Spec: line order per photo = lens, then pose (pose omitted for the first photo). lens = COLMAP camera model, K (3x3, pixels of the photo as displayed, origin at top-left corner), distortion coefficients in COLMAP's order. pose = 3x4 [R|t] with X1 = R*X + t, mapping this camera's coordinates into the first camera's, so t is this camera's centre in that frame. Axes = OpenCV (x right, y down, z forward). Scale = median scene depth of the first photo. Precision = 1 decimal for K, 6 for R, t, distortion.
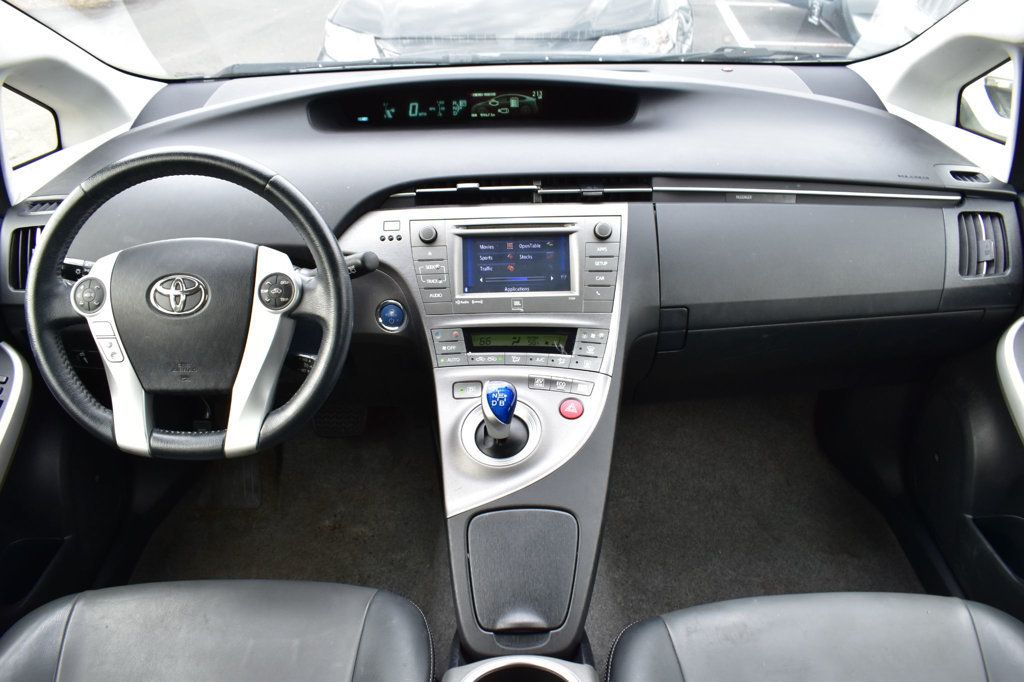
lens RADIAL K [[789.2, 0, 512.0], [0, 789.2, 341.0], [0, 0, 1]] dist [-0.100557, 0.014930]
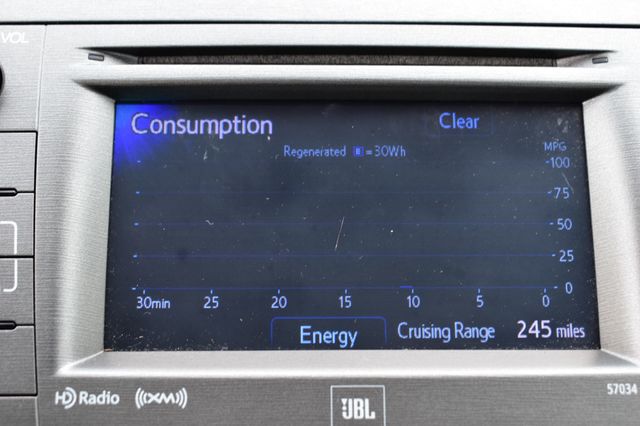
lens RADIAL K [[937.6, 0, 320.0], [0, 937.6, 213.0], [0, 0, 1]] dist [-0.038362, 0.013950]
pose [[0.999493, 0.022676, 0.022330, -0.009505], [-0.019036, 0.988273, -0.151509, -0.059897], [-0.025504, 0.151007, 0.988204, 0.739293]]
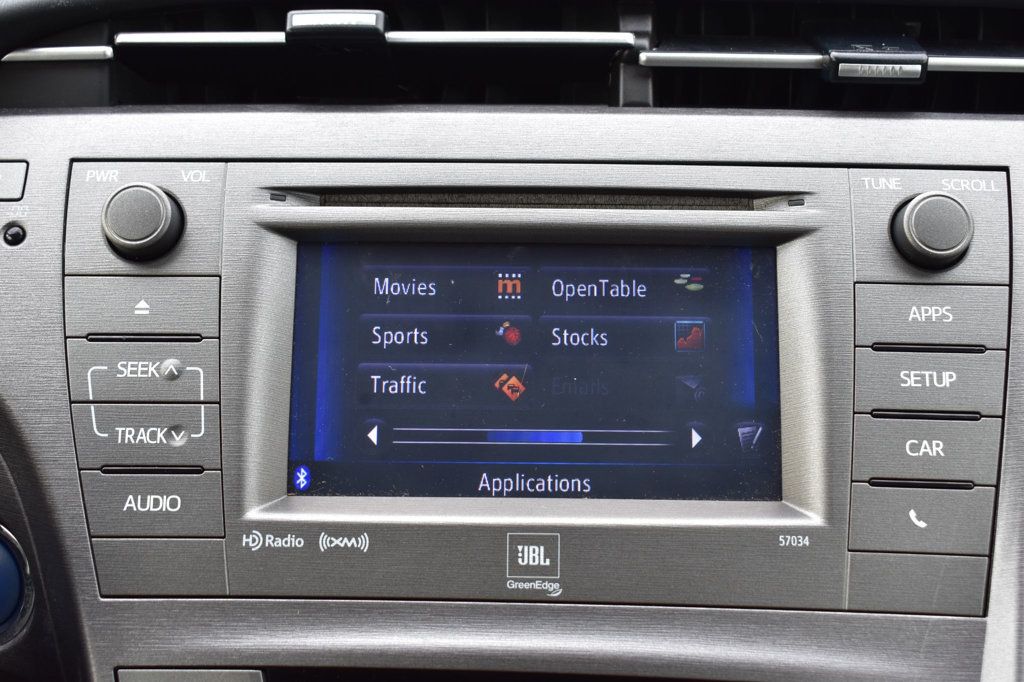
lens RADIAL K [[1384.6, 0, 512.0], [0, 1384.6, 341.0], [0, 0, 1]] dist [-0.040683, -0.044662]
pose [[0.999349, 0.032426, -0.015812, 0.004834], [-0.033894, 0.994034, -0.103675, -0.065047], [0.012356, 0.104143, 0.994486, 0.615311]]
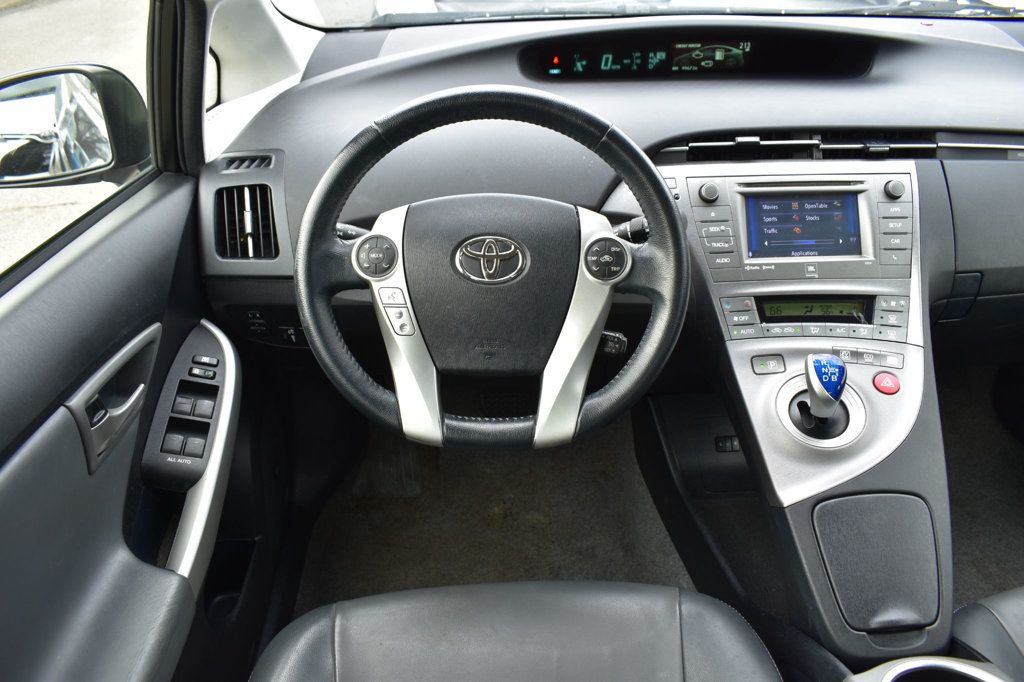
lens RADIAL K [[789.2, 0, 512.0], [0, 789.2, 341.0], [0, 0, 1]] dist [-0.100557, 0.014930]
pose [[0.999808, -0.013849, 0.013886, -0.345634], [0.013421, 0.999445, 0.030503, 0.003575], [-0.014300, -0.030311, 0.999438, 0.103451]]
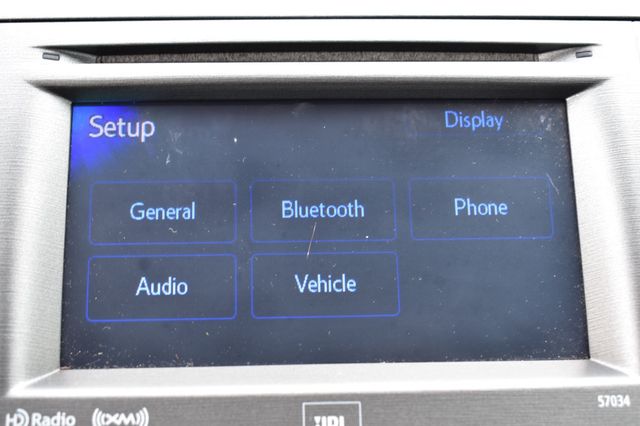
lens RADIAL K [[937.6, 0, 320.0], [0, 937.6, 213.0], [0, 0, 1]] dist [-0.038362, 0.013950]
pose [[0.999197, 0.009796, 0.038856, -0.005471], [-0.003229, 0.986192, -0.165576, -0.060255], [-0.039941, 0.165317, 0.985431, 0.754875]]
